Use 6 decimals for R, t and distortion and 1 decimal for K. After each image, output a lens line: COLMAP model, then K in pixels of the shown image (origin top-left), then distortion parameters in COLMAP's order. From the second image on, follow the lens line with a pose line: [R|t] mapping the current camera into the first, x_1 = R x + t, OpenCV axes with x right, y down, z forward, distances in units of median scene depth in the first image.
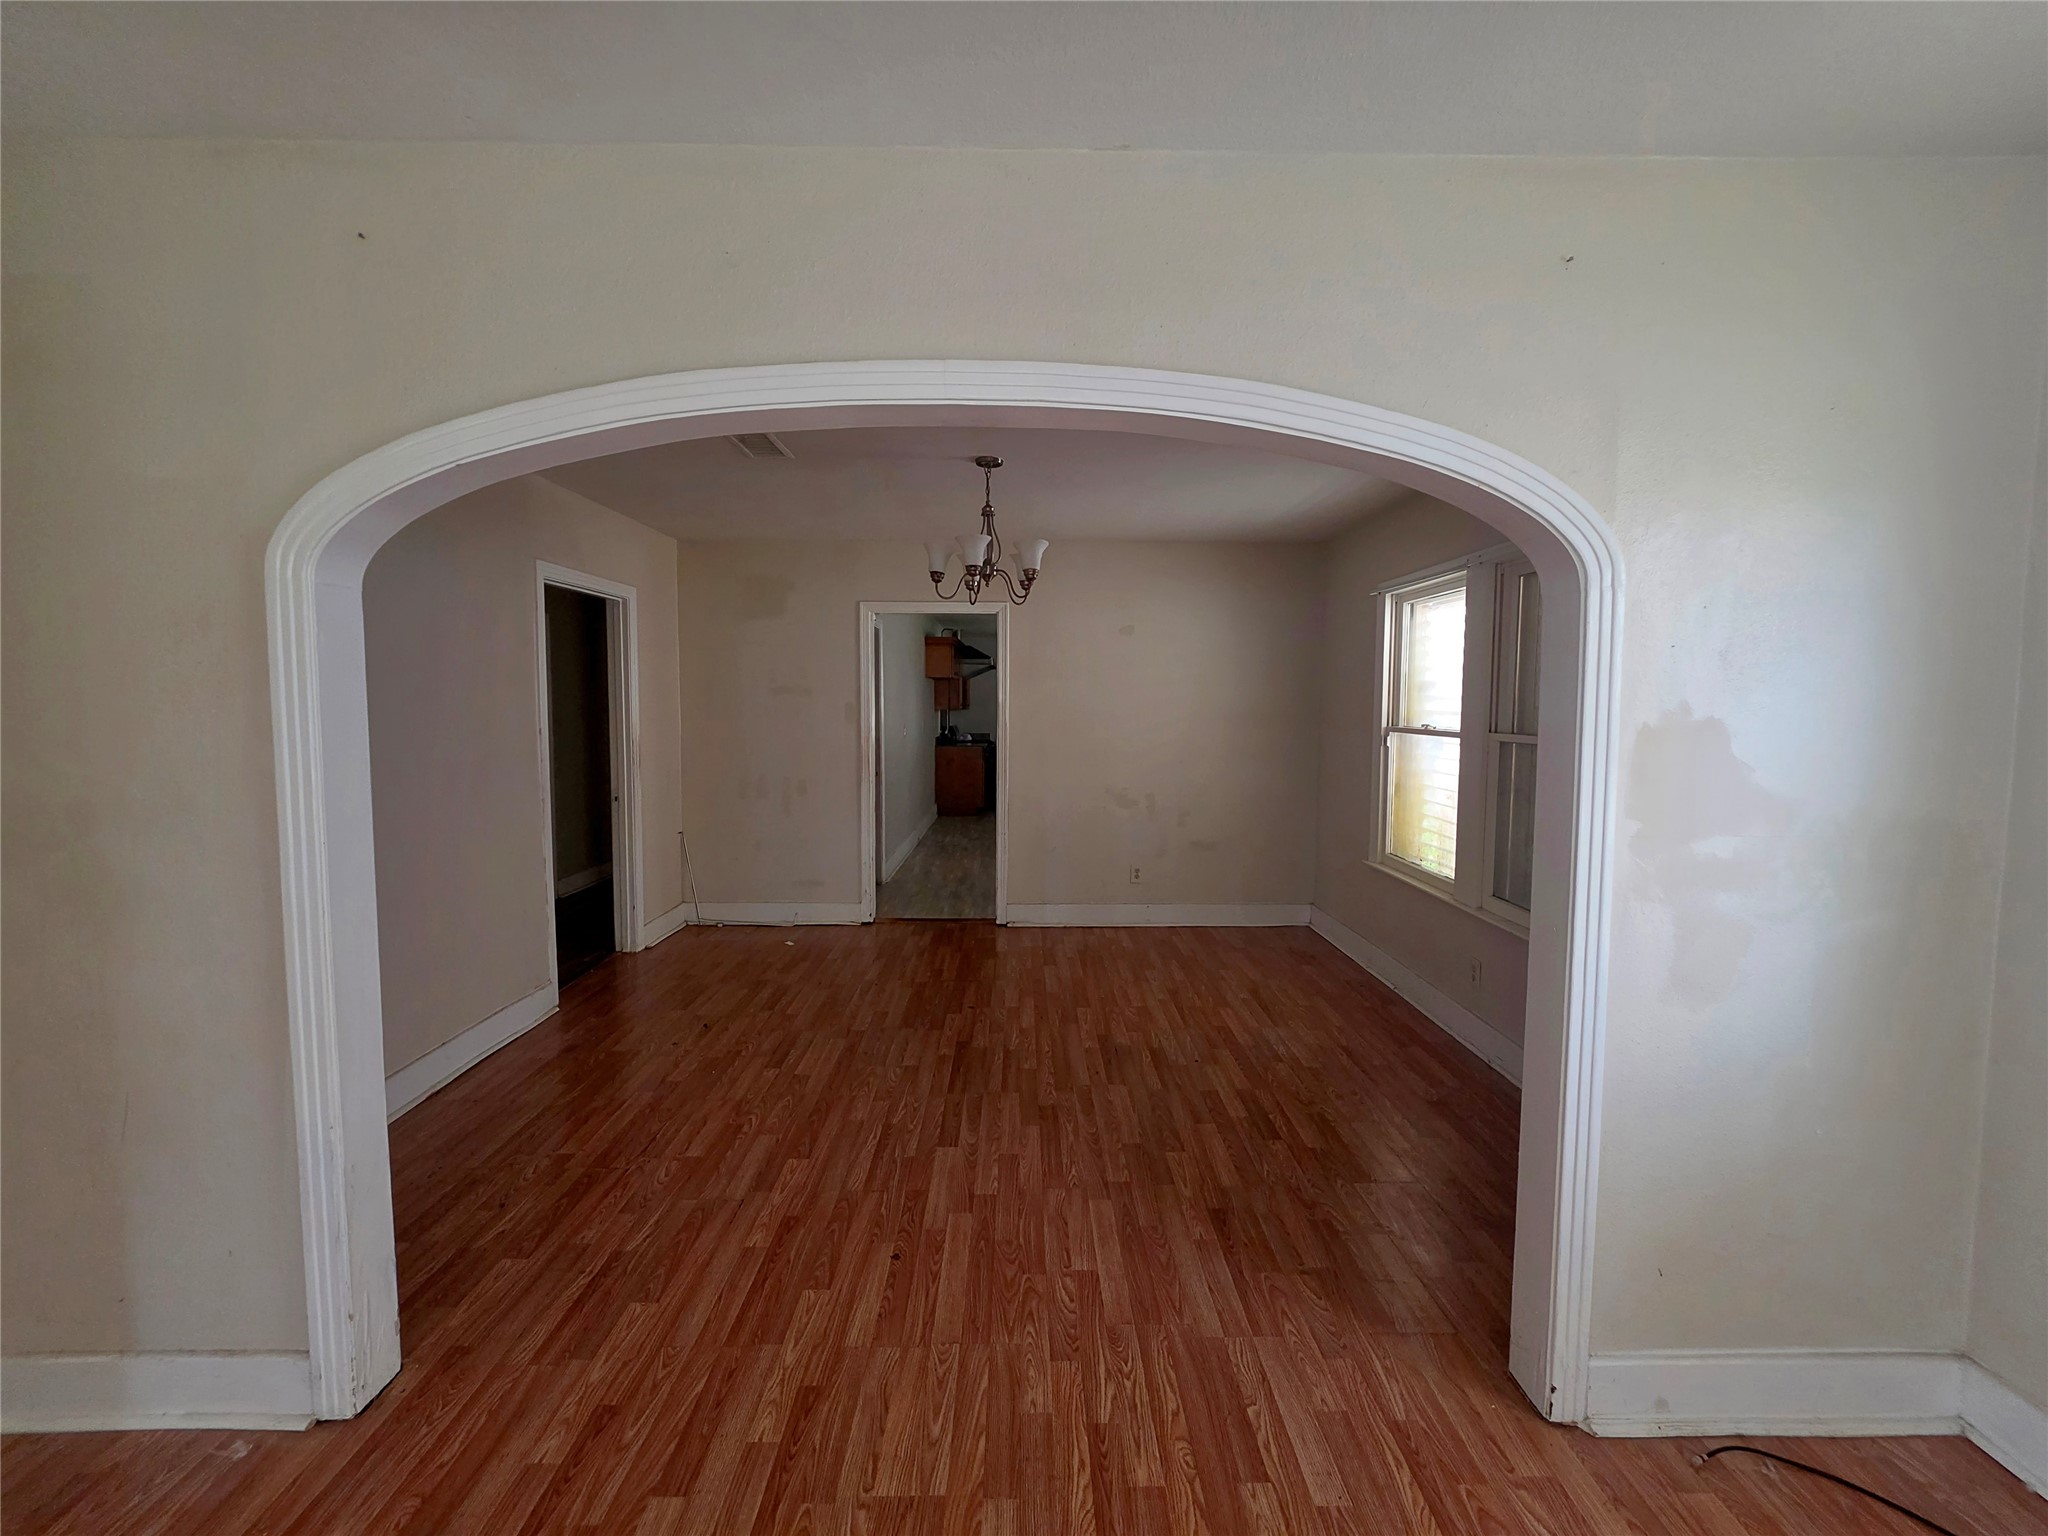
lens RADIAL K [[801.0, 0, 1043.0], [0, 801.0, 750.9], [0, 0, 1]] dist [-0.000883, -0.000044]
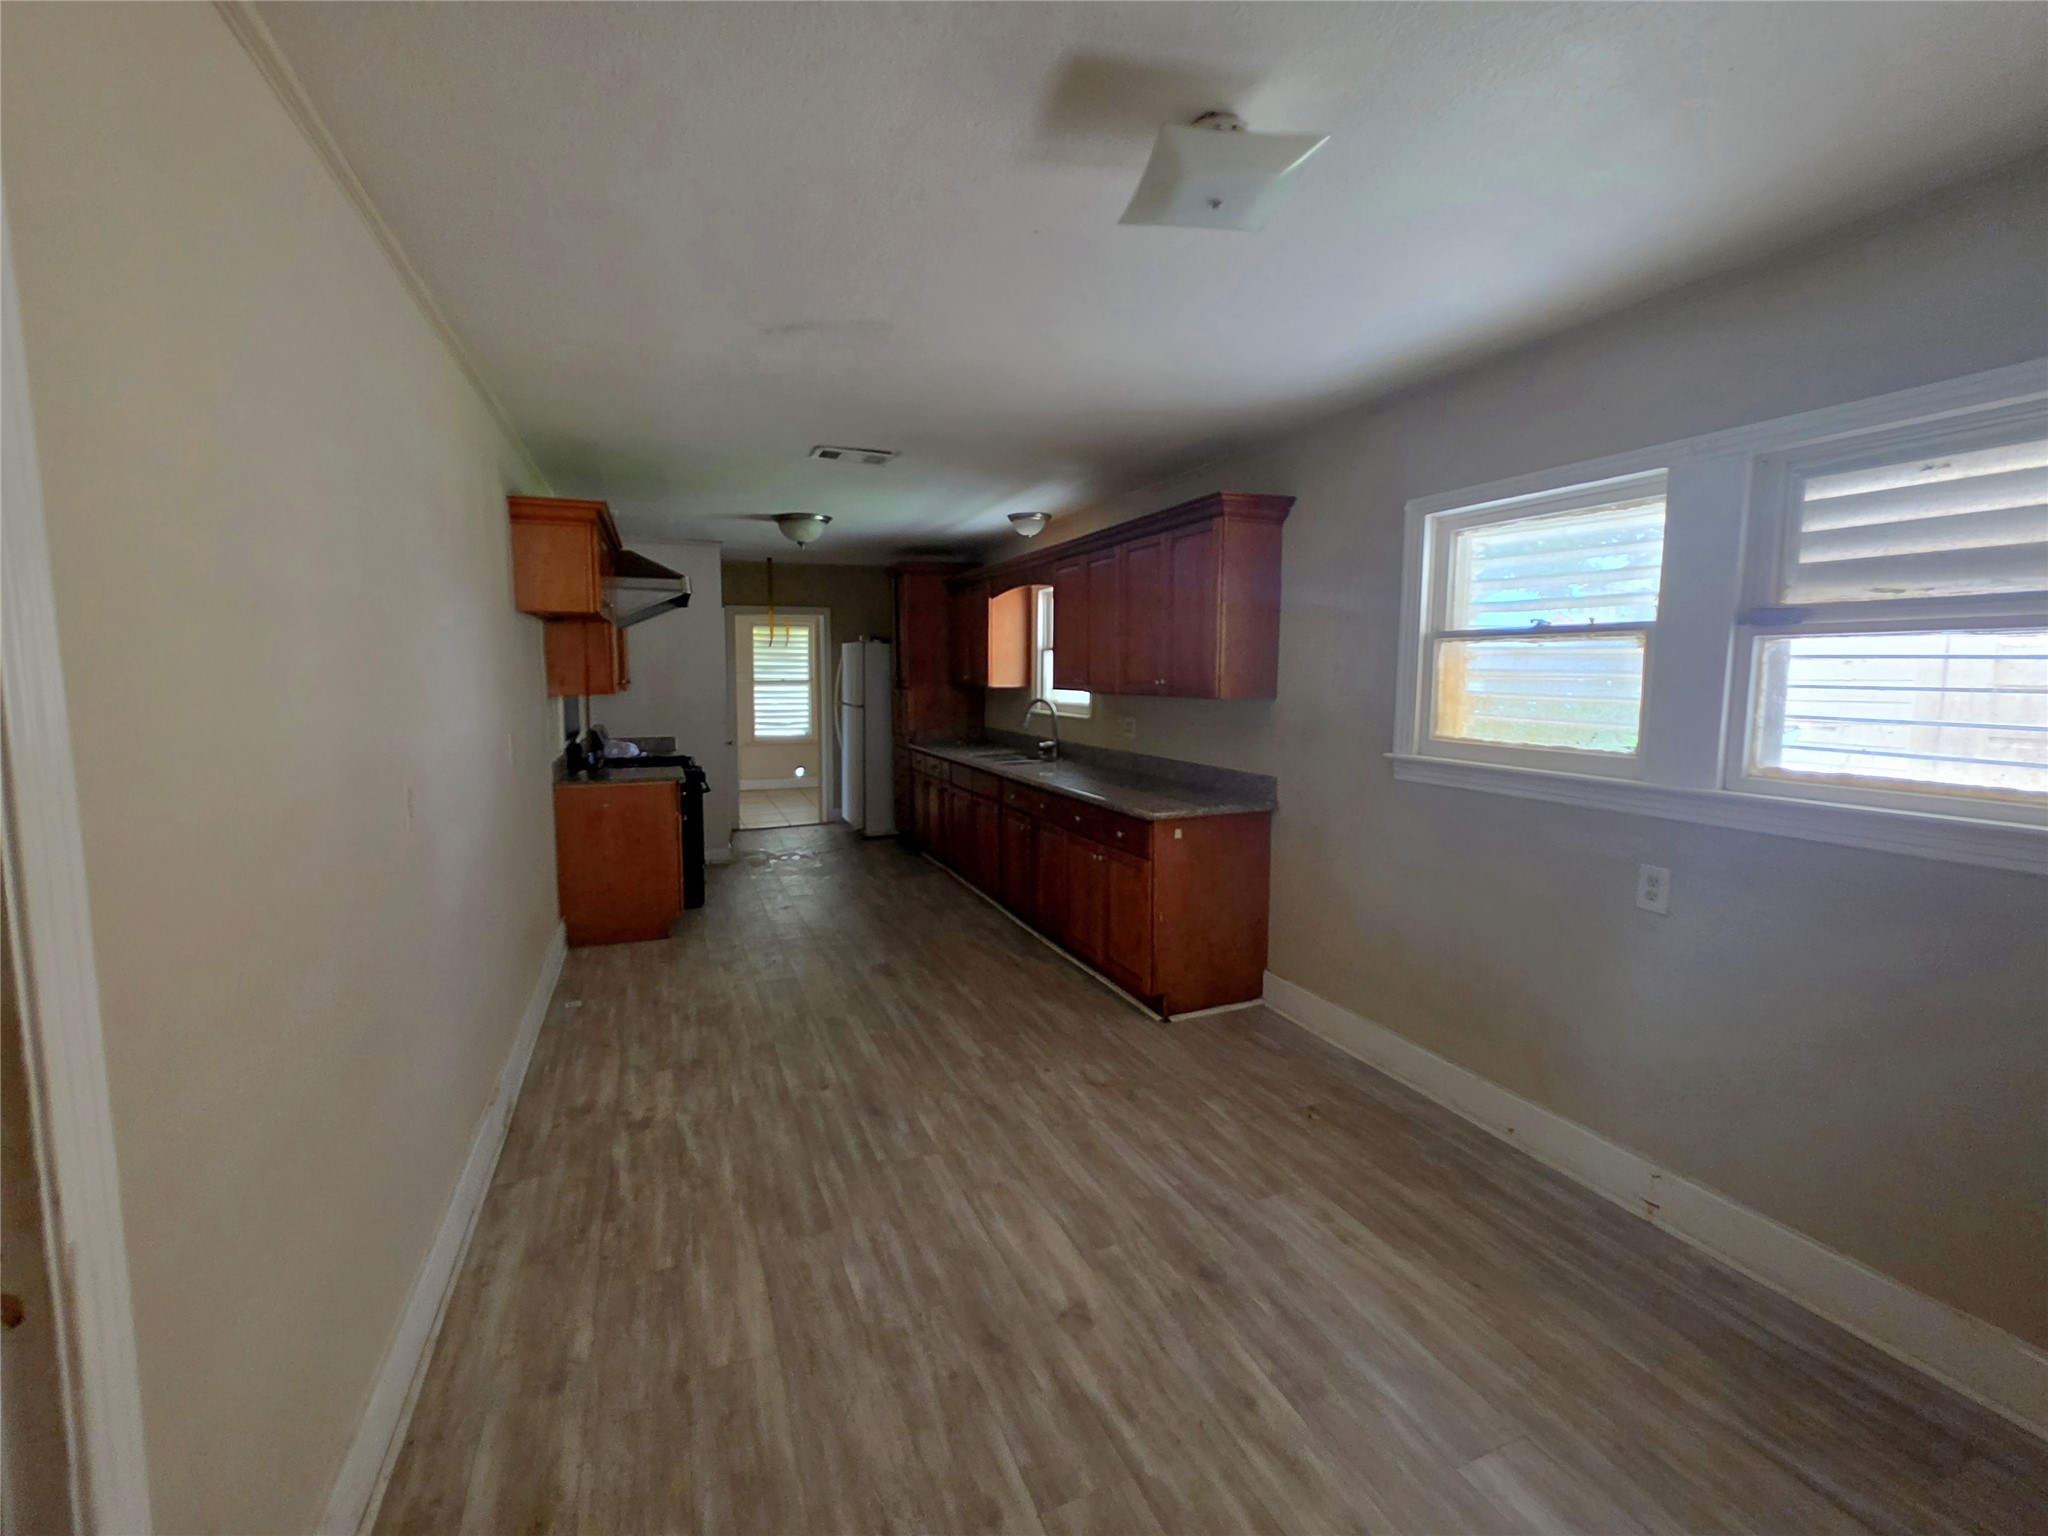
lens RADIAL K [[838.4, 0, 1021.4], [0, 838.4, 758.7], [0, 0, 1]] dist [-0.002175, -0.000159]
pose [[0.930481, -0.037403, 0.364425, -0.064310], [0.023794, 0.998844, 0.041764, -0.029648], [-0.365566, -0.030189, 0.930296, 0.491072]]
